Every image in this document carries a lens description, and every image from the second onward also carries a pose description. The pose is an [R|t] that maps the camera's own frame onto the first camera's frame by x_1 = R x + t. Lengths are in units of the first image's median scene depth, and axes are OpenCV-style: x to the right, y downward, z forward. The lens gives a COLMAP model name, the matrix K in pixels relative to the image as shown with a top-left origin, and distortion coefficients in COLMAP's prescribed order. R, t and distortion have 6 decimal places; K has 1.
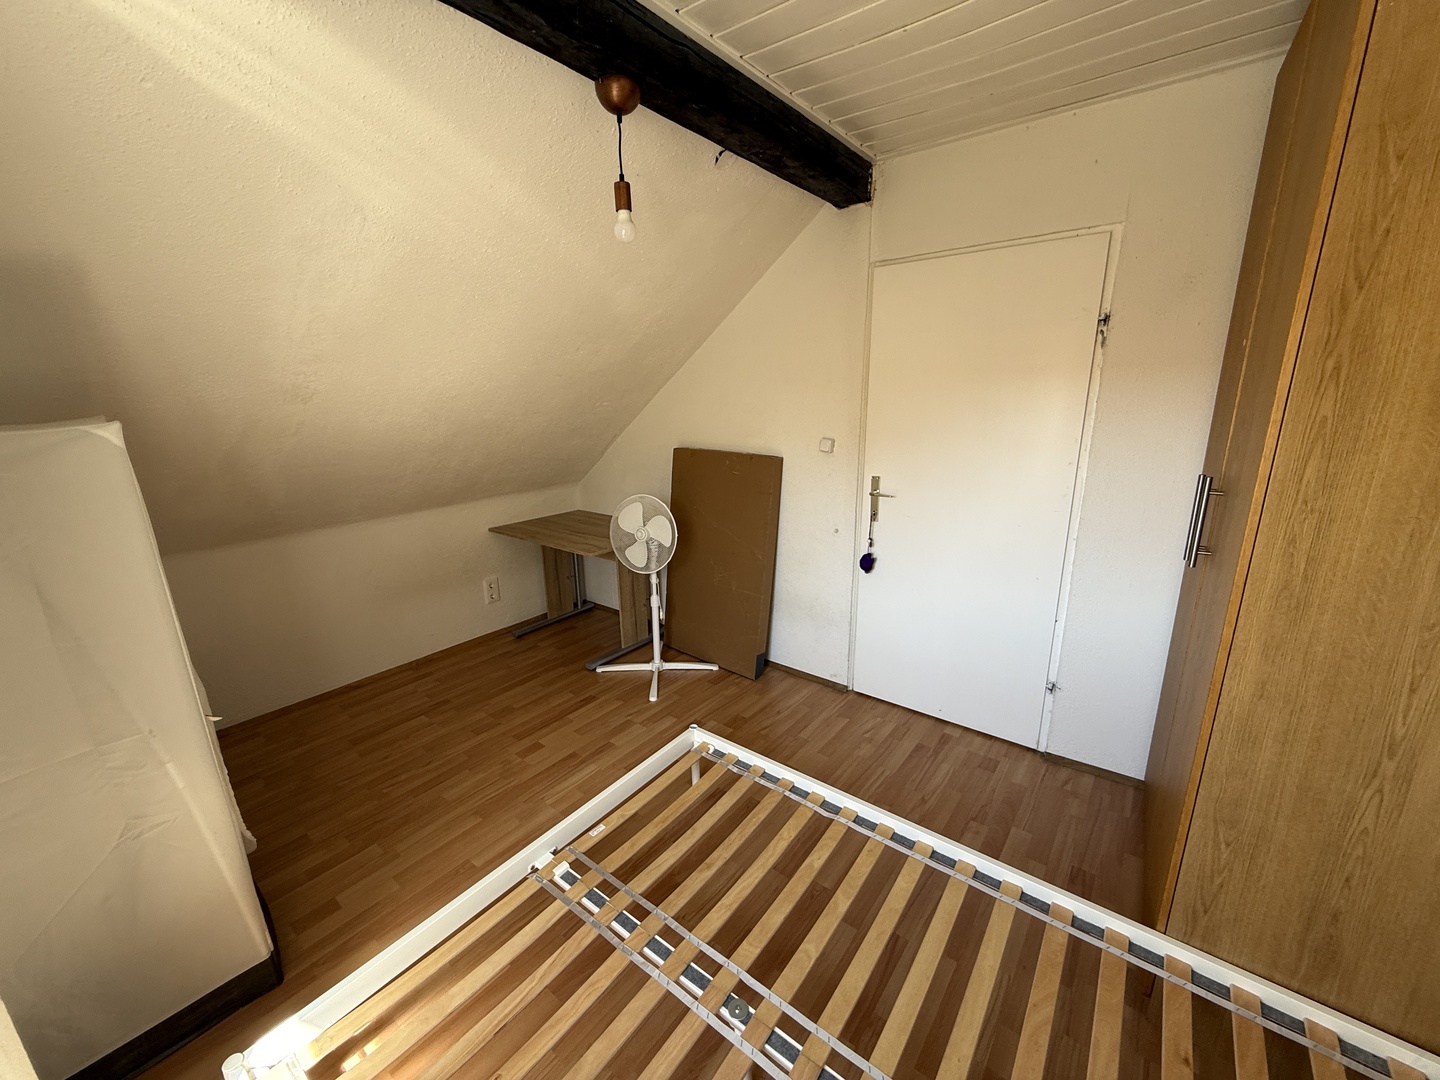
lens RADIAL K [[573.6, 0, 716.8], [0, 573.6, 537.3], [0, 0, 1]] dist [-0.000283, 0.000011]
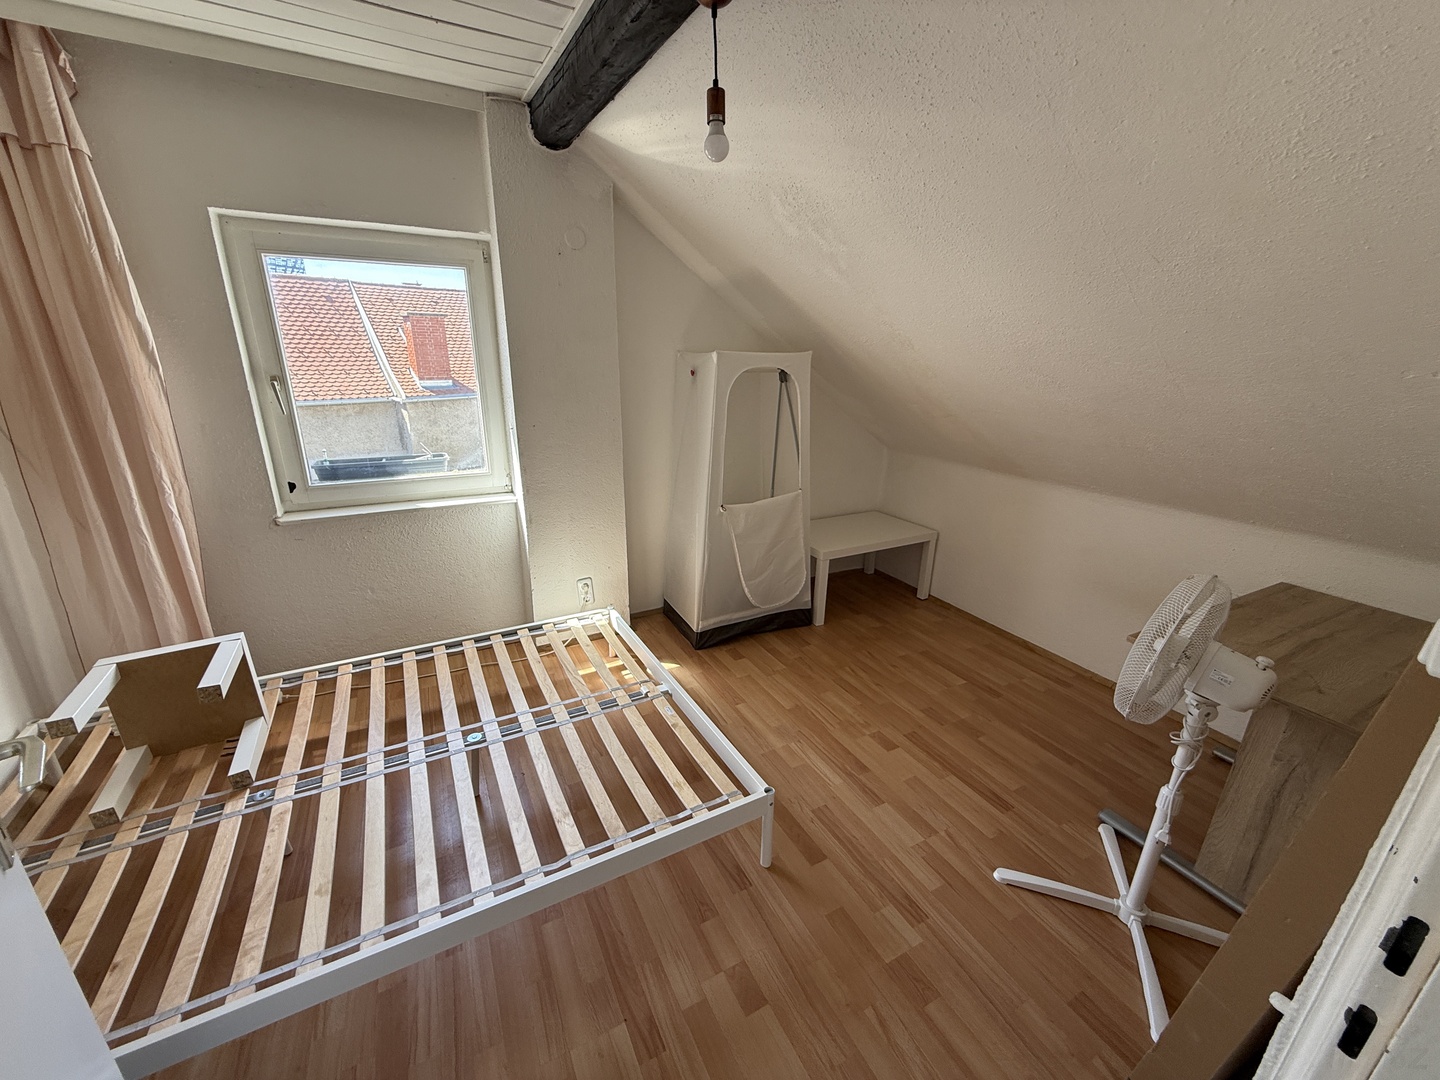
lens RADIAL K [[573.6, 0, 716.8], [0, 573.6, 537.3], [0, 0, 1]] dist [-0.000283, 0.000011]
pose [[-0.406720, 0.291924, -0.865655, 0.461426], [-0.237401, 0.881242, 0.408721, -0.216745], [0.882167, 0.371743, -0.289116, 0.875832]]
